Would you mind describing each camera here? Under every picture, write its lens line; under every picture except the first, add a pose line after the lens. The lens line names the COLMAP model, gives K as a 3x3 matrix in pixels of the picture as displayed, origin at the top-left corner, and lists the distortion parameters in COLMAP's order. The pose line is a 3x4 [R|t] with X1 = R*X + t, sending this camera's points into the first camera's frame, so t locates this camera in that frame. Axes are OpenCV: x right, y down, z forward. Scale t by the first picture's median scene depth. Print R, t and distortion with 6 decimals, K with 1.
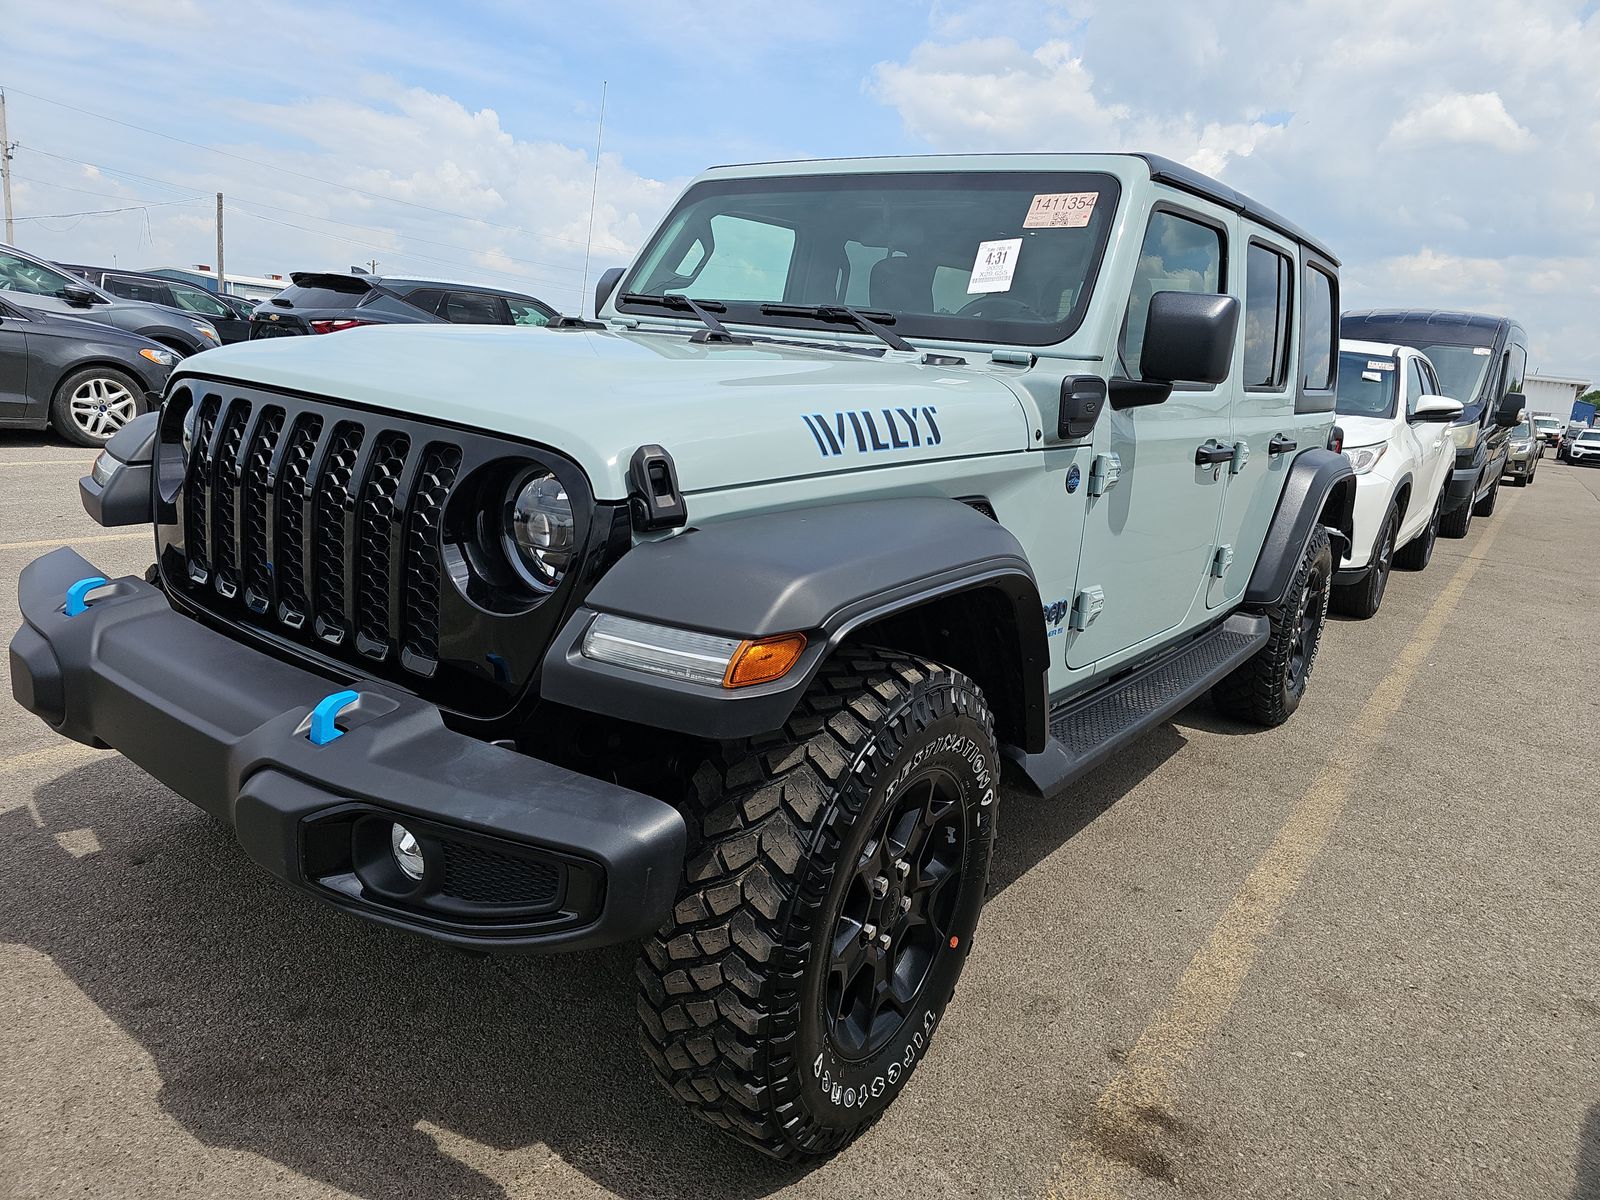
lens RADIAL K [[1065.6, 0, 796.0], [0, 1065.6, 580.3], [0, 0, 1]] dist [0.004659, 0.001229]
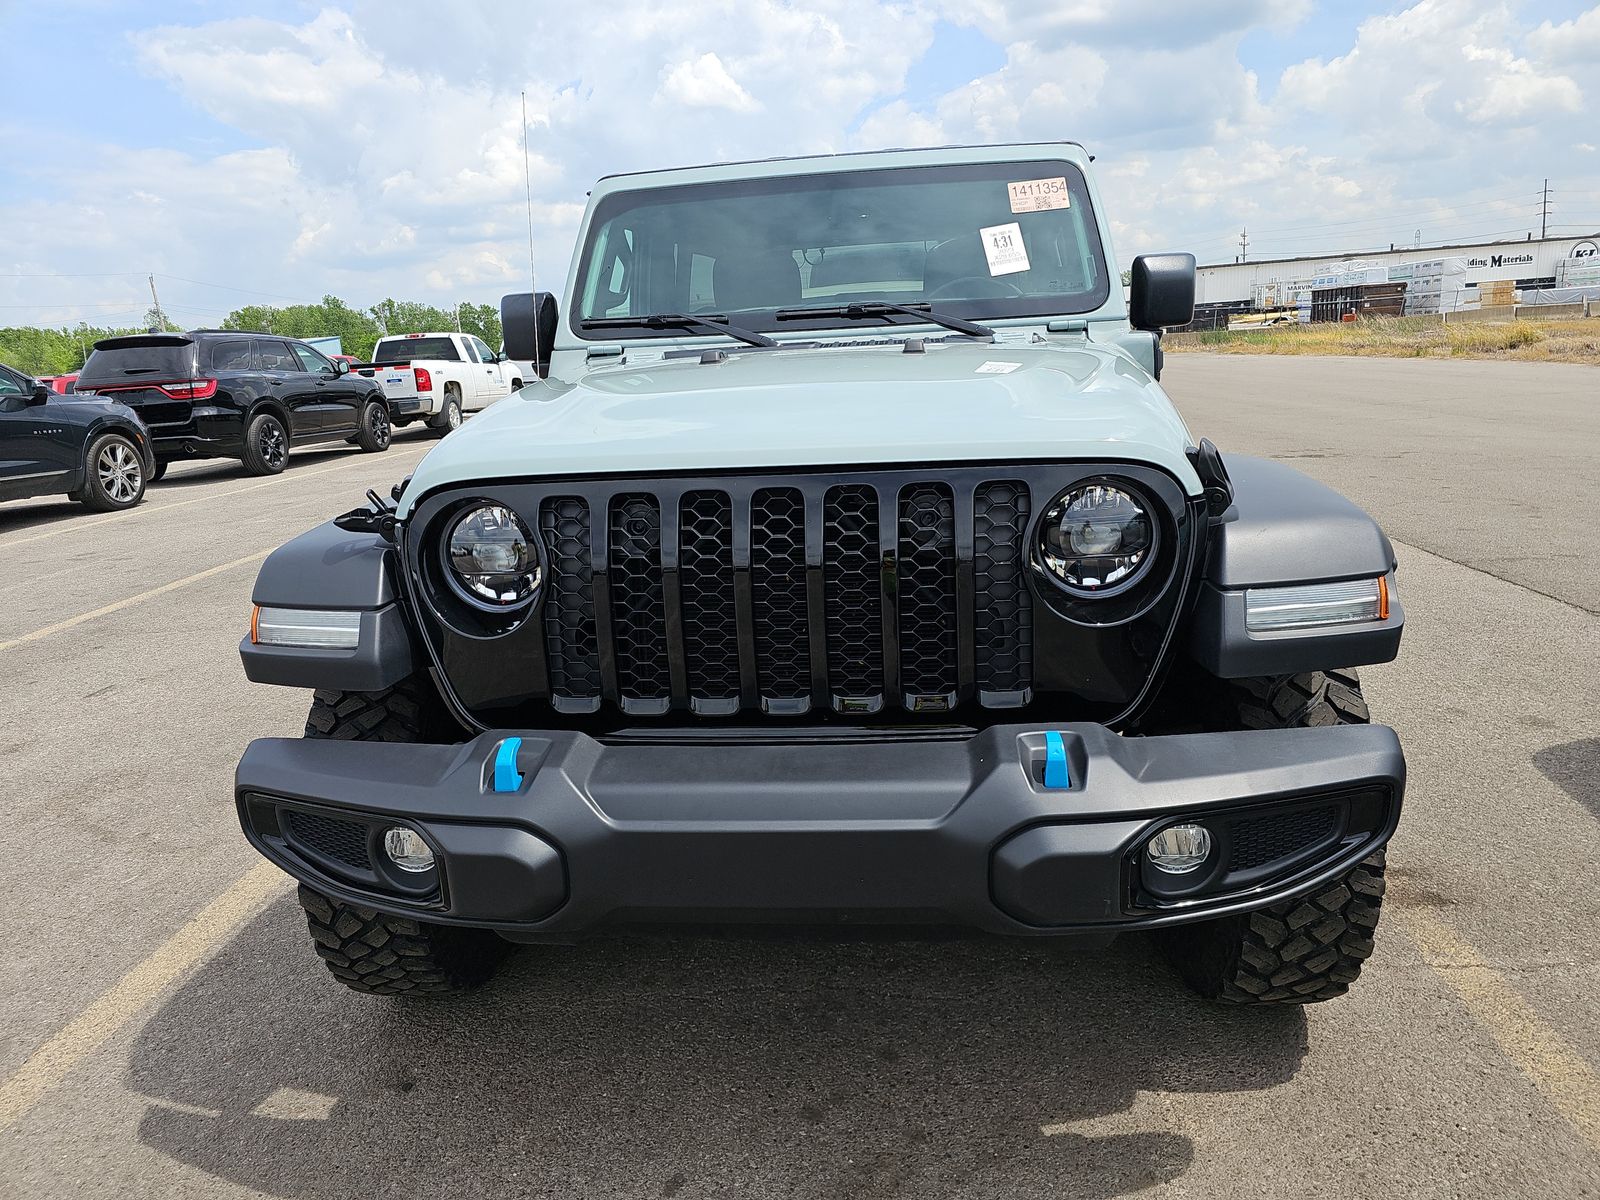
lens RADIAL K [[1039.0, 0, 800.0], [0, 1039.0, 600.0], [0, 0, 1]] dist [0.004827, 0.001441]
pose [[0.849329, -0.255724, 0.461786, -0.604580], [0.235265, 0.966509, 0.102521, -0.101099], [-0.472537, 0.021568, 0.881047, 0.143829]]
